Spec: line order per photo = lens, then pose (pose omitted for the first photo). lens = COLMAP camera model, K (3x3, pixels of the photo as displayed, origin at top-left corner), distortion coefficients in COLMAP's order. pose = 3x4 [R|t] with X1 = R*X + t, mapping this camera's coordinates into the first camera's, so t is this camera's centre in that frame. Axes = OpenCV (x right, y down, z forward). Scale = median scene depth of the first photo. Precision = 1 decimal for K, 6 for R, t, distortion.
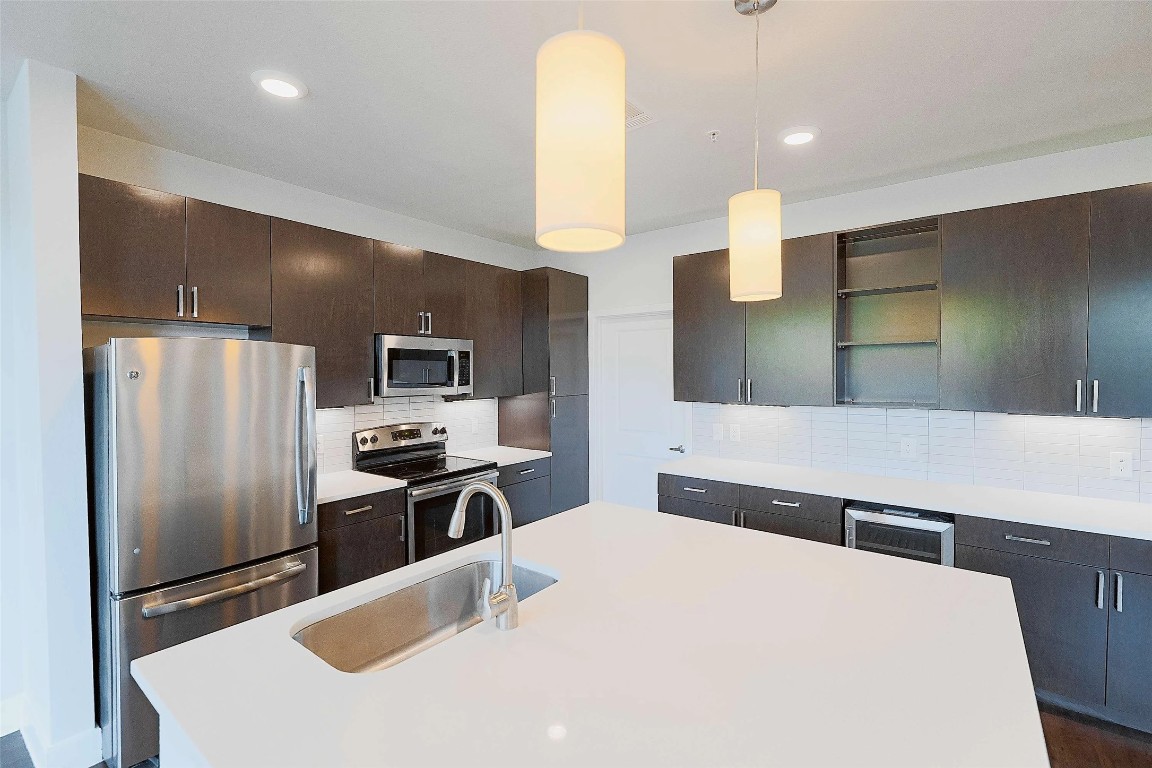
lens RADIAL K [[519.3, 0, 588.2], [0, 519.3, 389.4], [0, 0, 1]] dist [-0.012385, 0.000205]
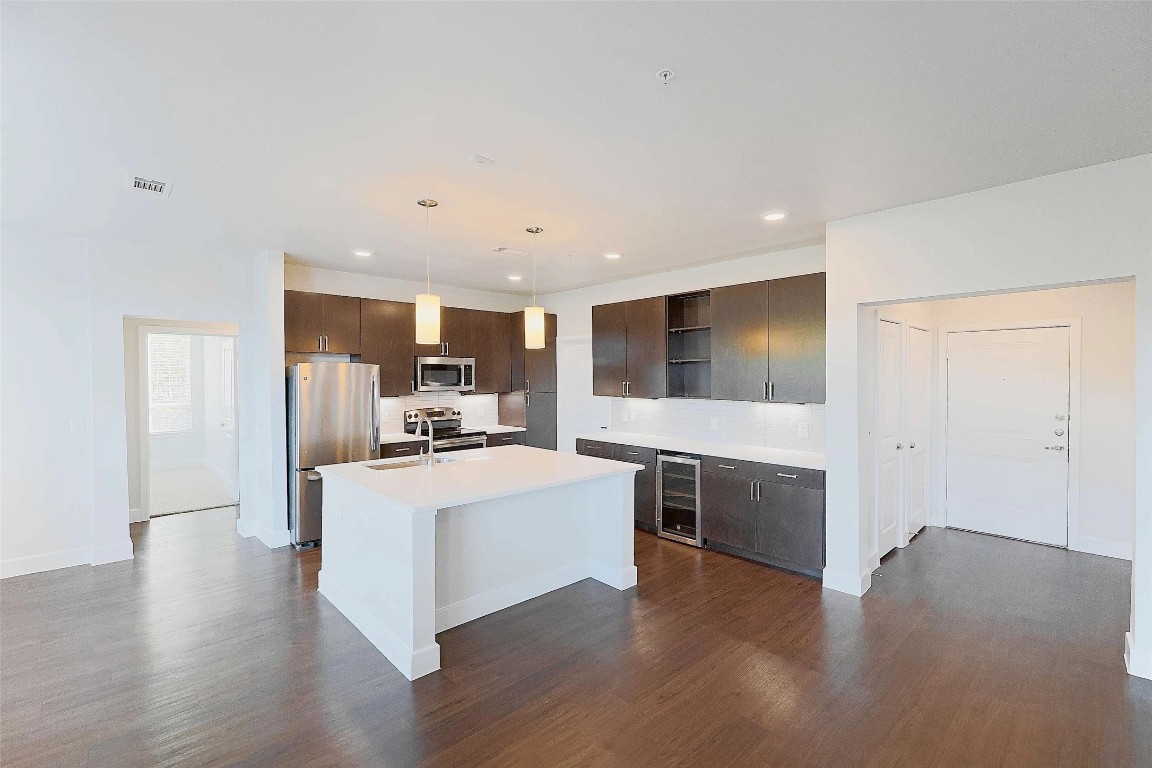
lens RADIAL K [[505.1, 0, 576.0], [0, 505.1, 384.0], [0, 0, 1]] dist [0.000823, 0.000108]
pose [[0.987617, 0.002695, -0.156859, 0.391621], [-0.005721, 0.999806, -0.018842, 0.018774], [0.156777, 0.019506, 0.987441, -0.606549]]
